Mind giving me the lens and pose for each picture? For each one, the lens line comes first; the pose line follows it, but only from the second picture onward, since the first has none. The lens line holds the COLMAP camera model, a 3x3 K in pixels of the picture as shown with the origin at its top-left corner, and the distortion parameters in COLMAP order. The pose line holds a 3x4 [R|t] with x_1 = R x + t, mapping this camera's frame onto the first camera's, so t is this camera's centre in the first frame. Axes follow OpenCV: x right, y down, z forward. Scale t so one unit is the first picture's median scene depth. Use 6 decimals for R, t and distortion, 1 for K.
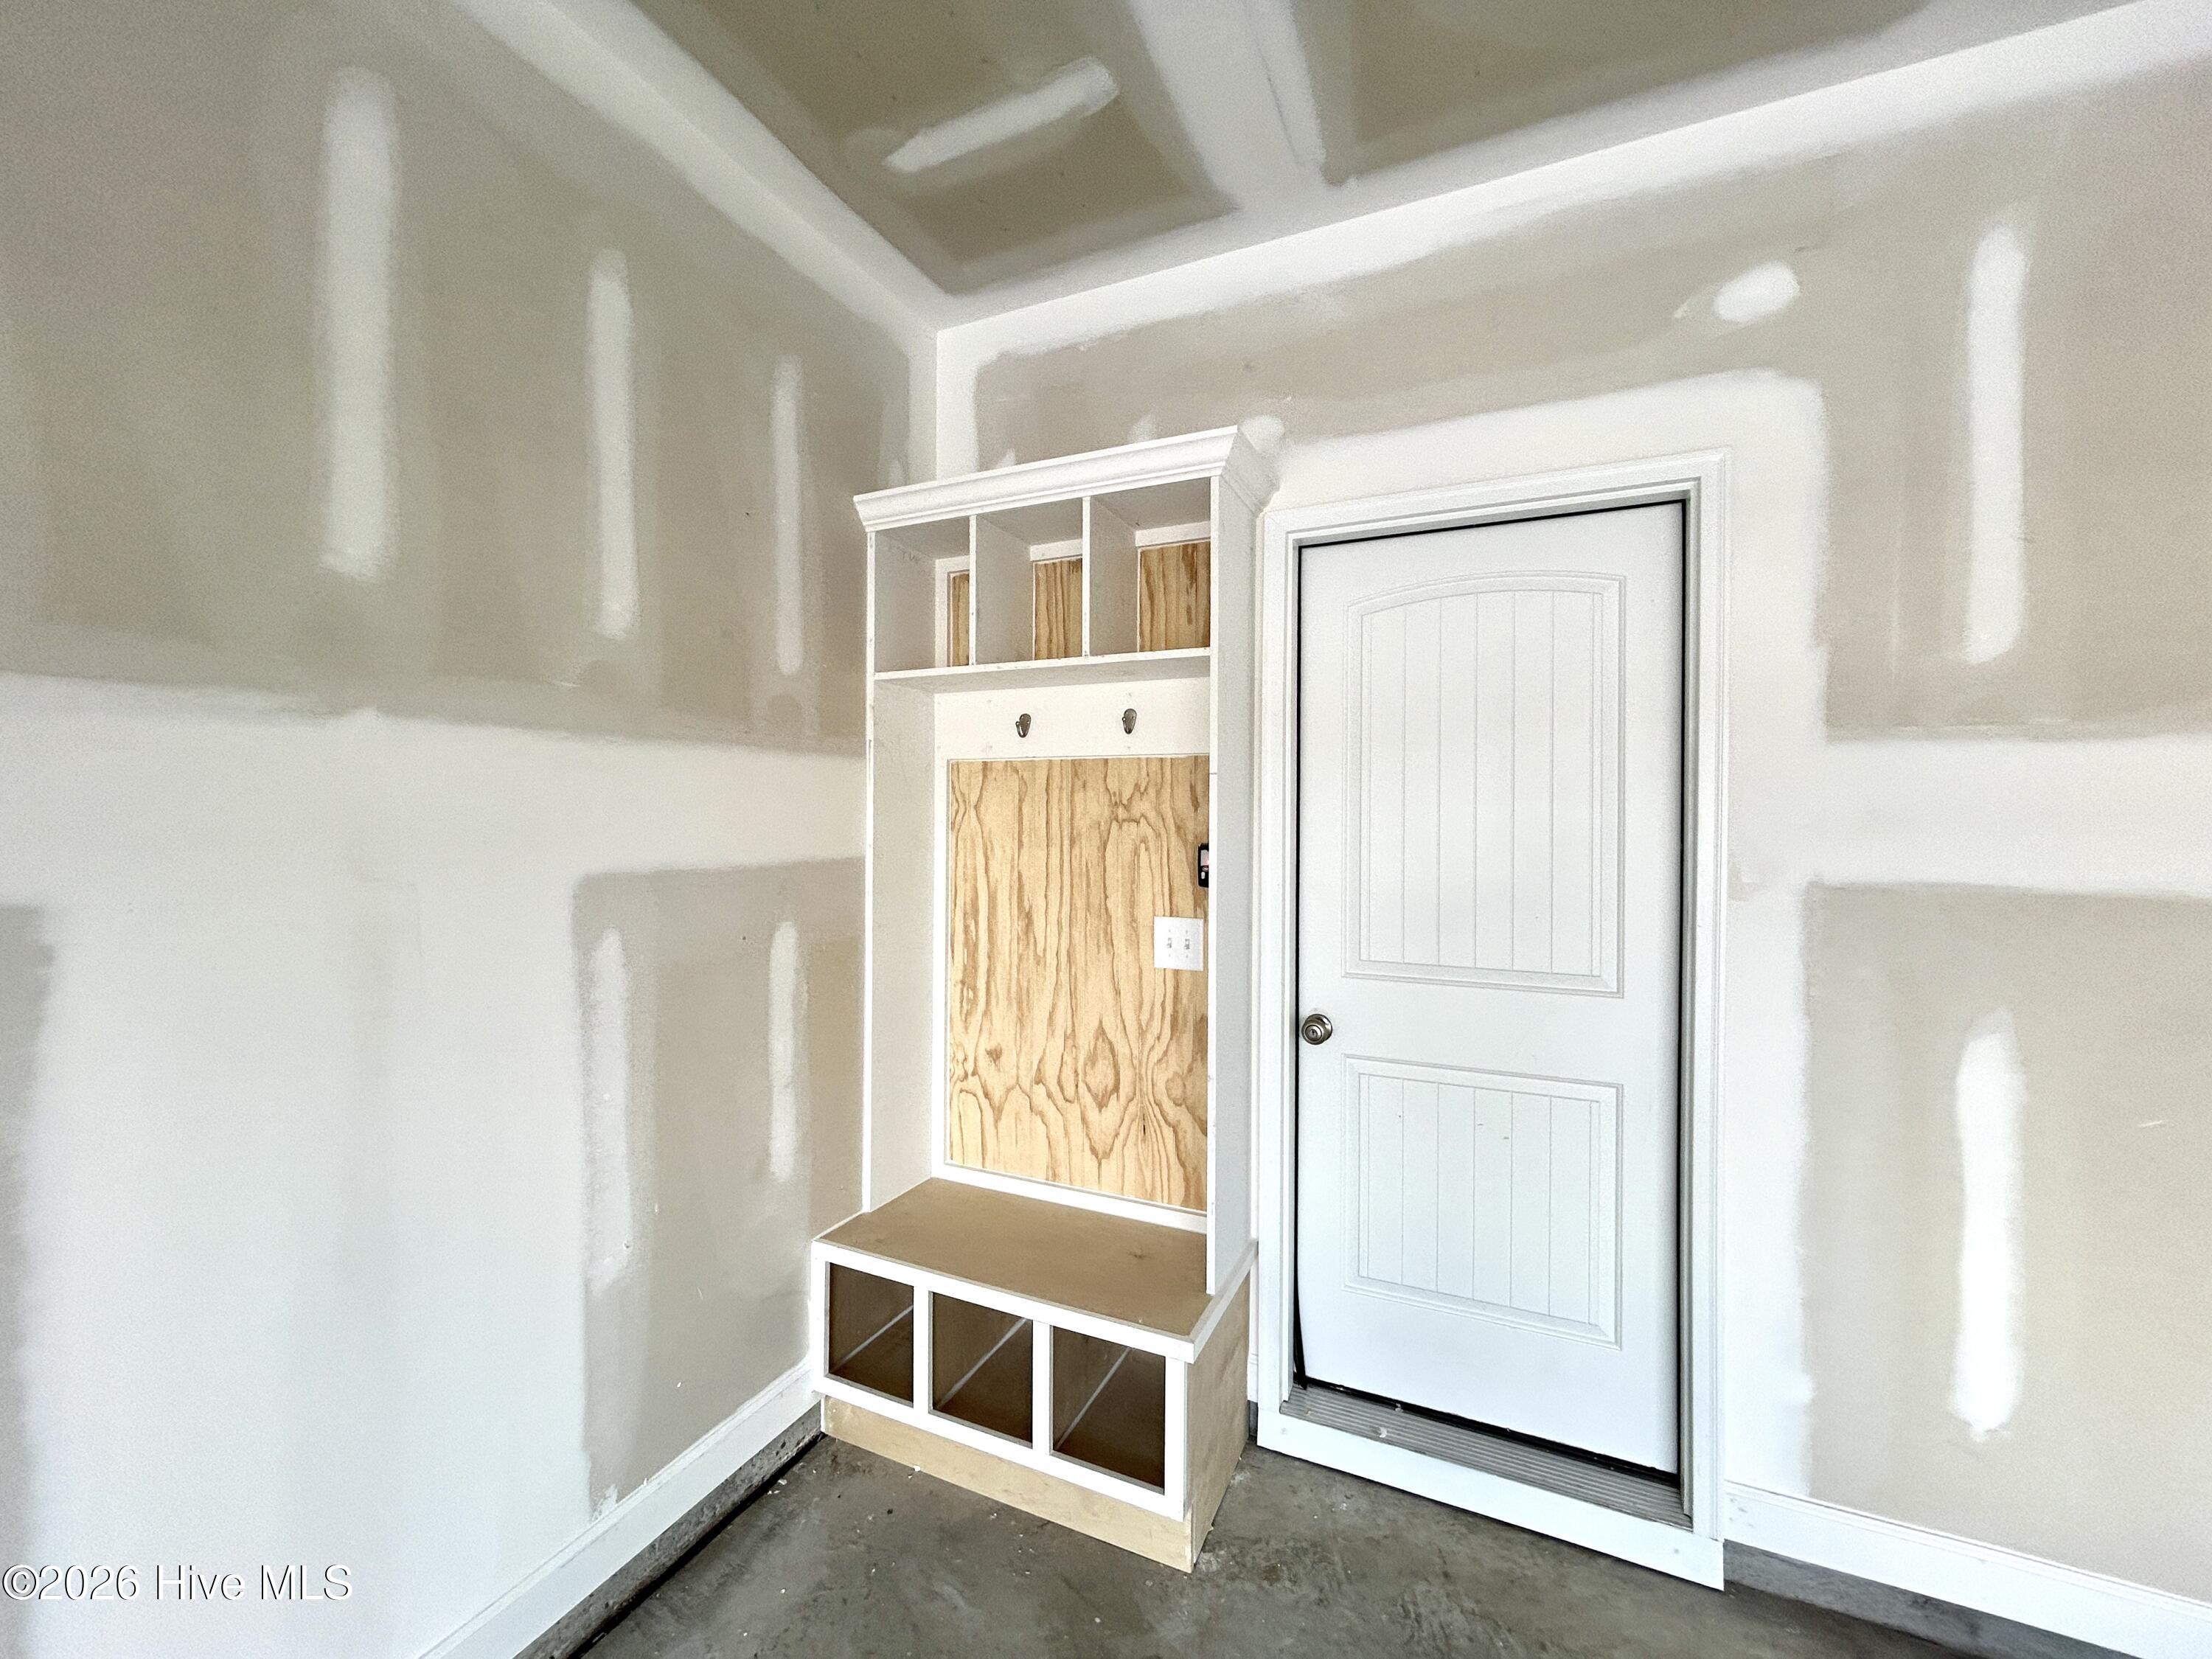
lens RADIAL K [[882.9, 0, 1107.1], [0, 882.9, 820.6], [0, 0, 1]] dist [-0.001570, -0.000143]
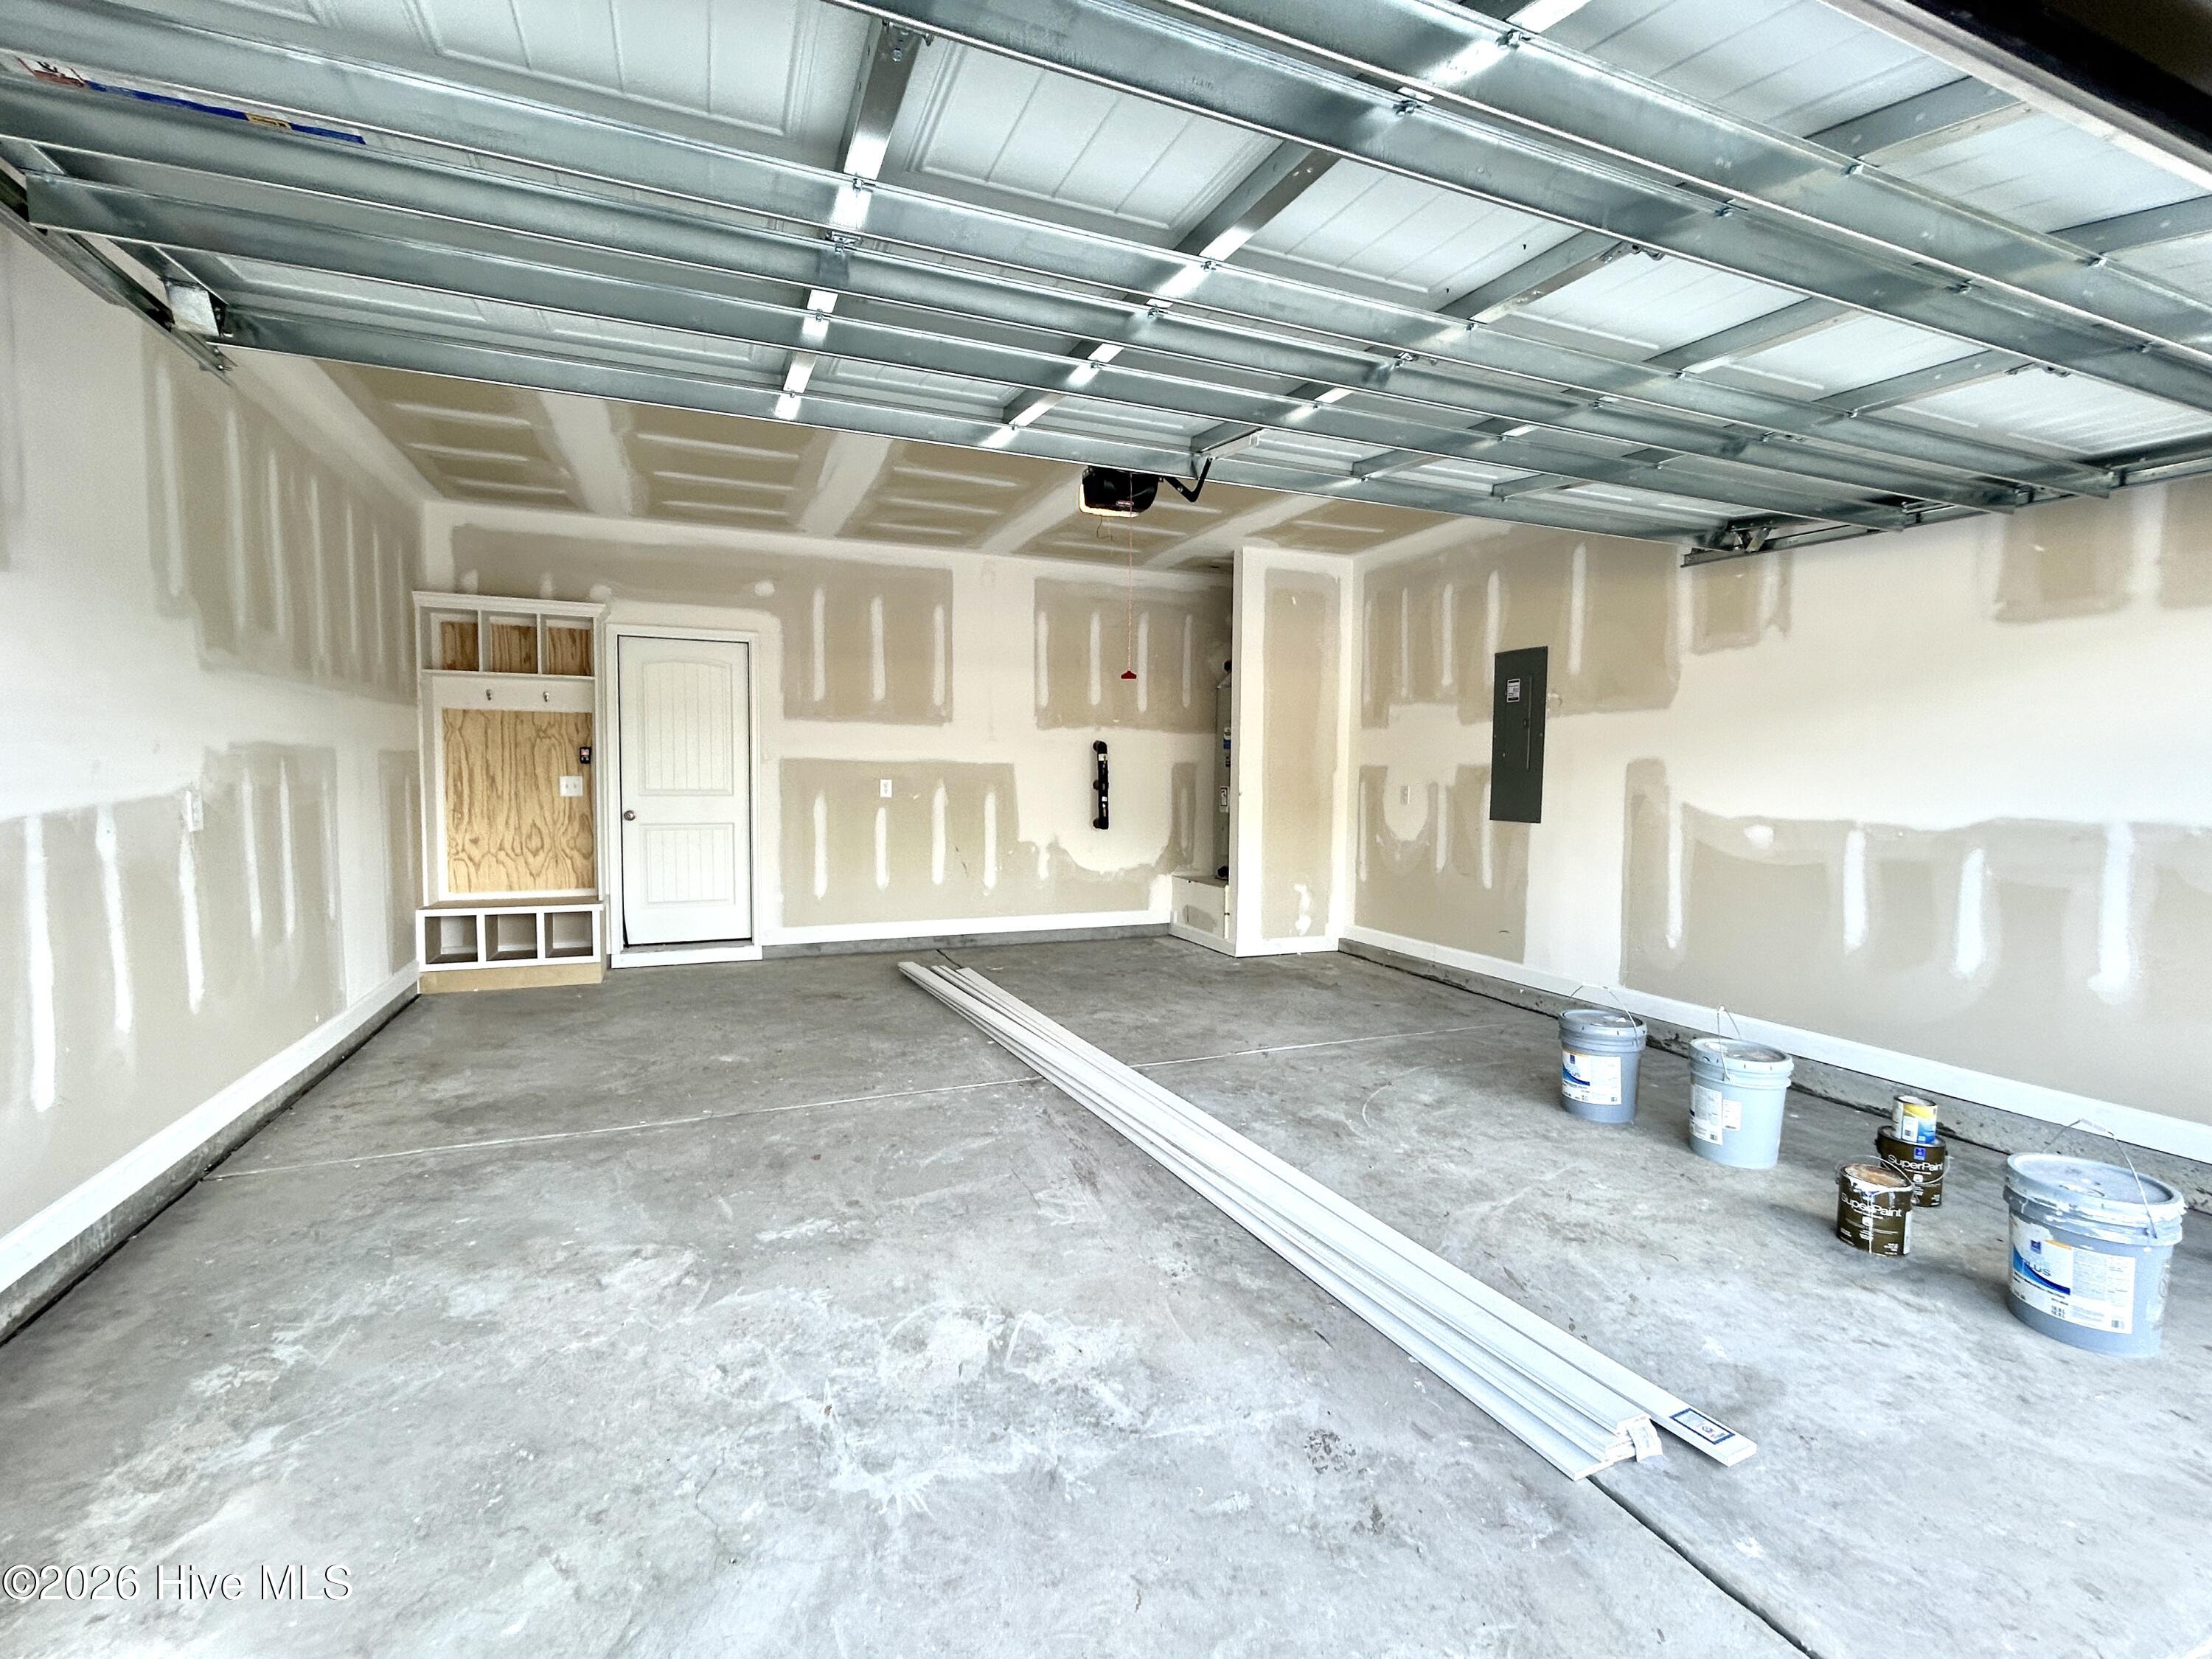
lens RADIAL K [[981.5, 0, 1102.8], [0, 981.5, 827.4], [0, 0, 1]] dist [-0.002016, -0.000095]
pose [[0.675687, -0.040374, 0.736082, -0.934571], [-0.000452, 0.998476, 0.055182, 0.097606], [-0.737188, -0.037618, 0.674639, -1.968752]]
